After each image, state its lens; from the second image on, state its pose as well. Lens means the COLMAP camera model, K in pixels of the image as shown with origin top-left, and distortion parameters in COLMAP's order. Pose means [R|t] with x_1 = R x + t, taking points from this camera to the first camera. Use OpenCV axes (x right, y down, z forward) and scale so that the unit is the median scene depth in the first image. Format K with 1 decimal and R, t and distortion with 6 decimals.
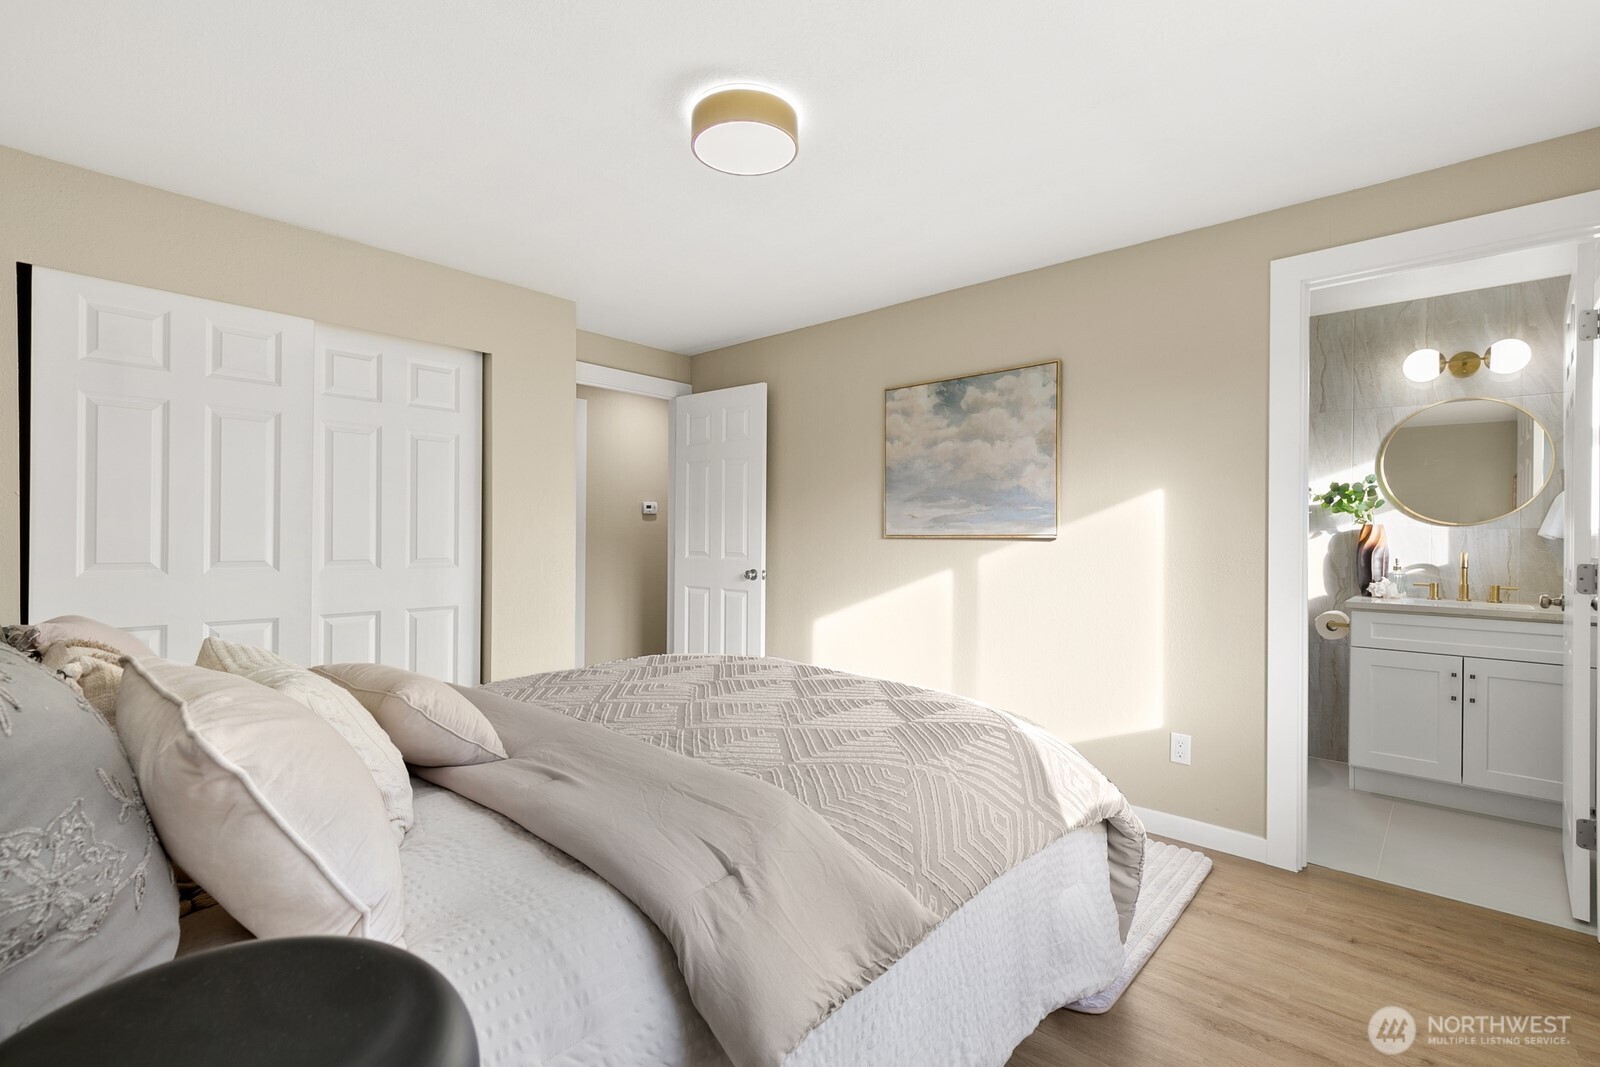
lens RADIAL K [[726.0, 0, 800.0], [0, 726.0, 533.5], [0, 0, 1]] dist [0.013992, 0.000435]
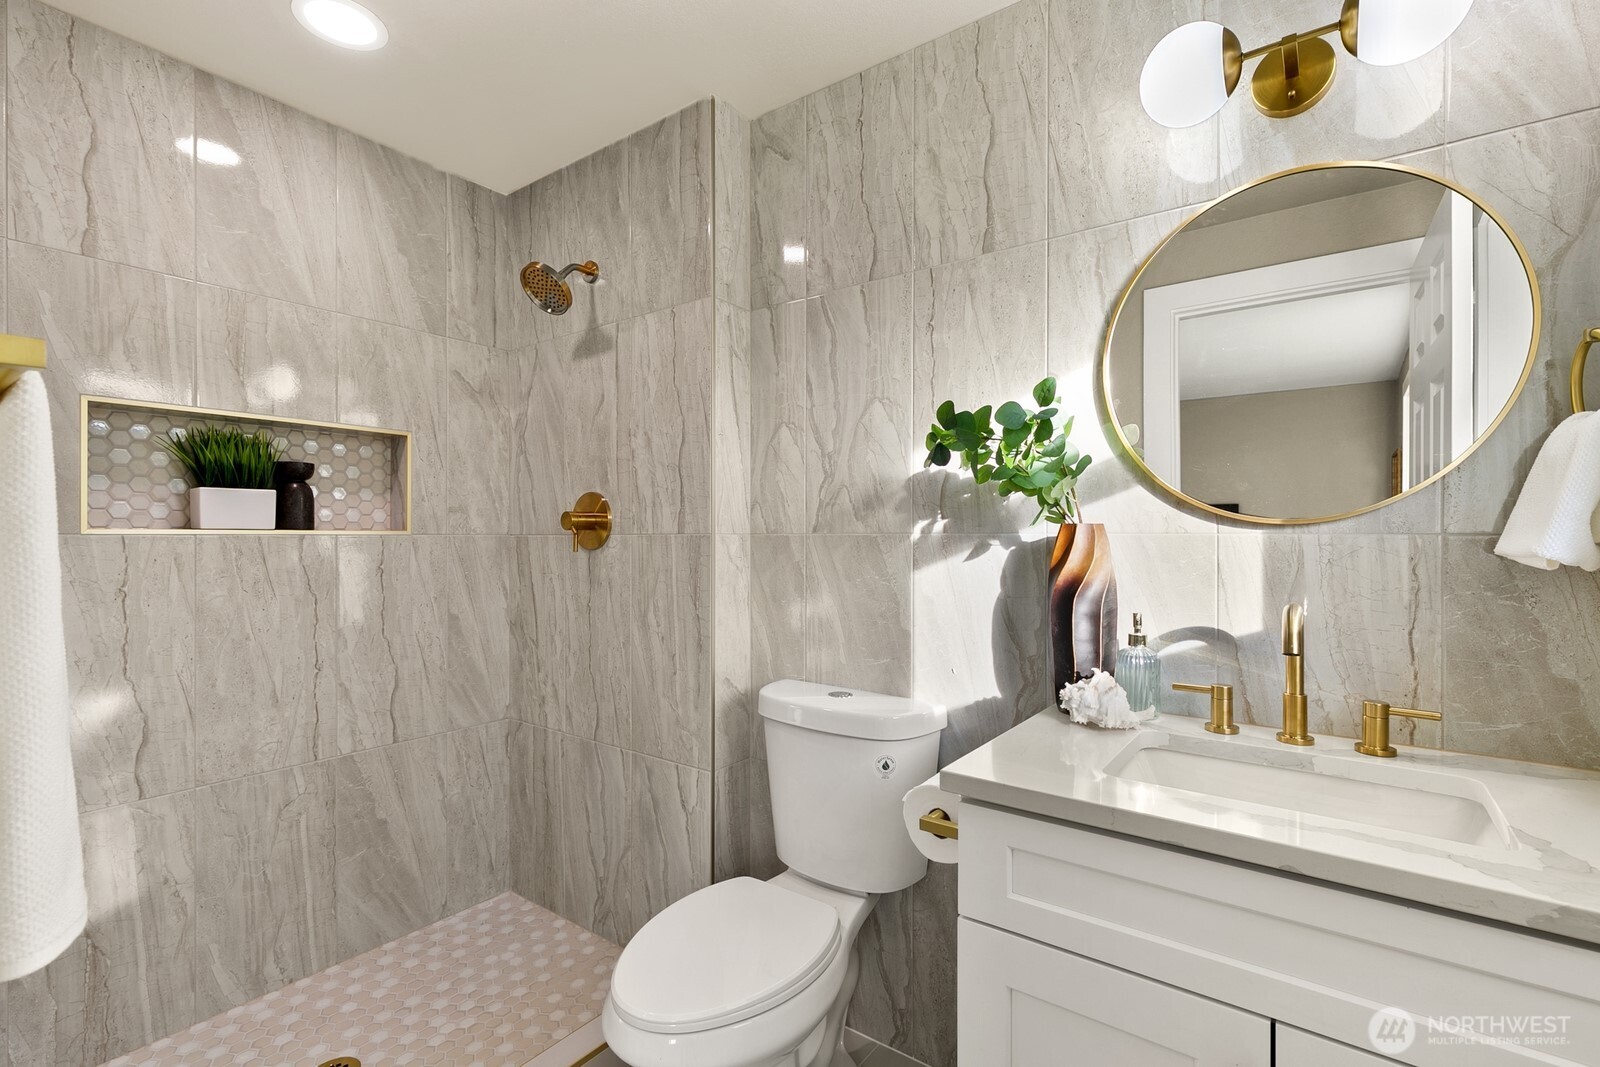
lens RADIAL K [[726.0, 0, 800.0], [0, 726.0, 533.5], [0, 0, 1]] dist [0.013992, 0.000435]
pose [[0.994113, -0.001901, 0.108328, 0.602508], [0.003271, 0.999917, -0.012466, -0.003028], [-0.108295, 0.012747, 0.994037, 0.646677]]
